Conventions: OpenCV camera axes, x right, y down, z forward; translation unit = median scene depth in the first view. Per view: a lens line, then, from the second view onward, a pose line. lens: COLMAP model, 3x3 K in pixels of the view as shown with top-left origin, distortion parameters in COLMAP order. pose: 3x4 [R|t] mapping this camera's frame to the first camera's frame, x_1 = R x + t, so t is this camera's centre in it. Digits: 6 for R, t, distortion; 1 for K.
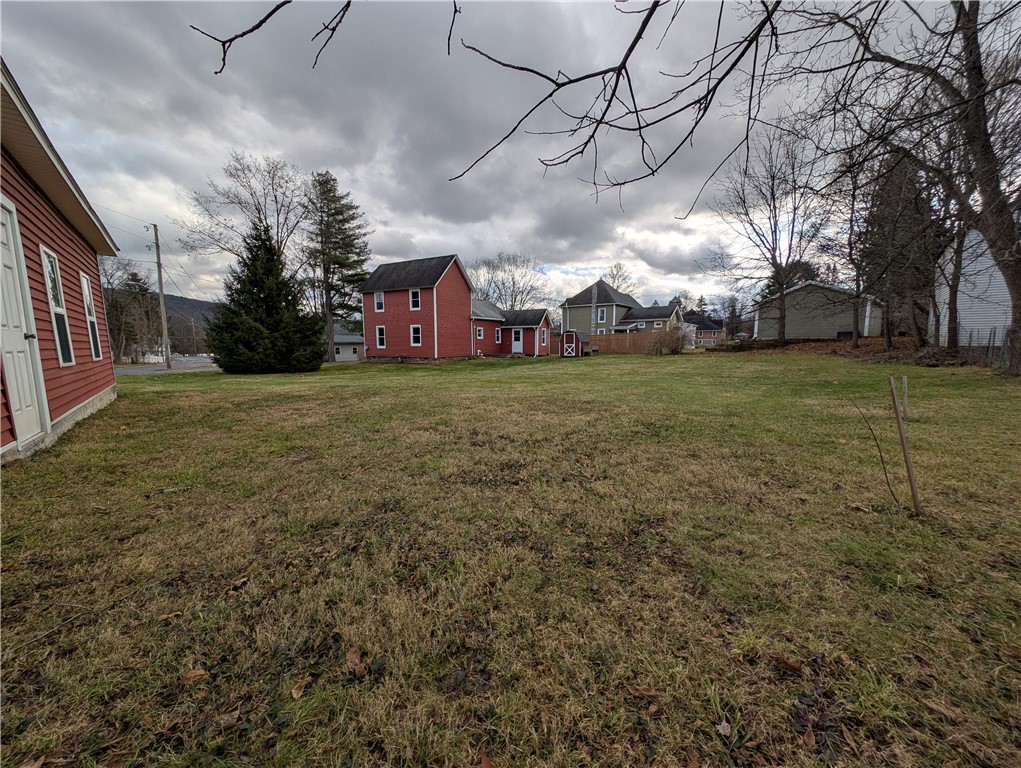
lens RADIAL K [[381.6, 0, 507.5], [0, 381.6, 390.3], [0, 0, 1]] dist [0.002406, 0.000683]
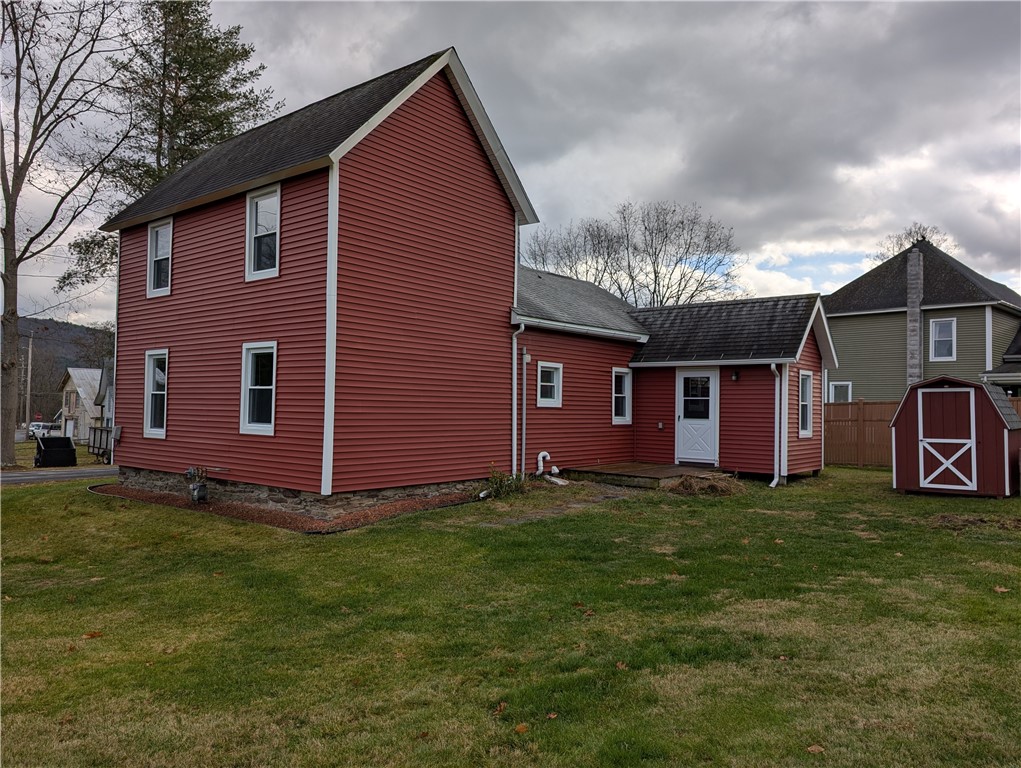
lens RADIAL K [[719.5, 0, 508.2], [0, 719.5, 382.8], [0, 0, 1]] dist [0.009929, 0.000347]
pose [[0.985027, 0.011951, -0.171983, -0.017348], [-0.039612, 0.986593, -0.158319, -0.073958], [0.167785, 0.162761, 0.972295, 0.529092]]
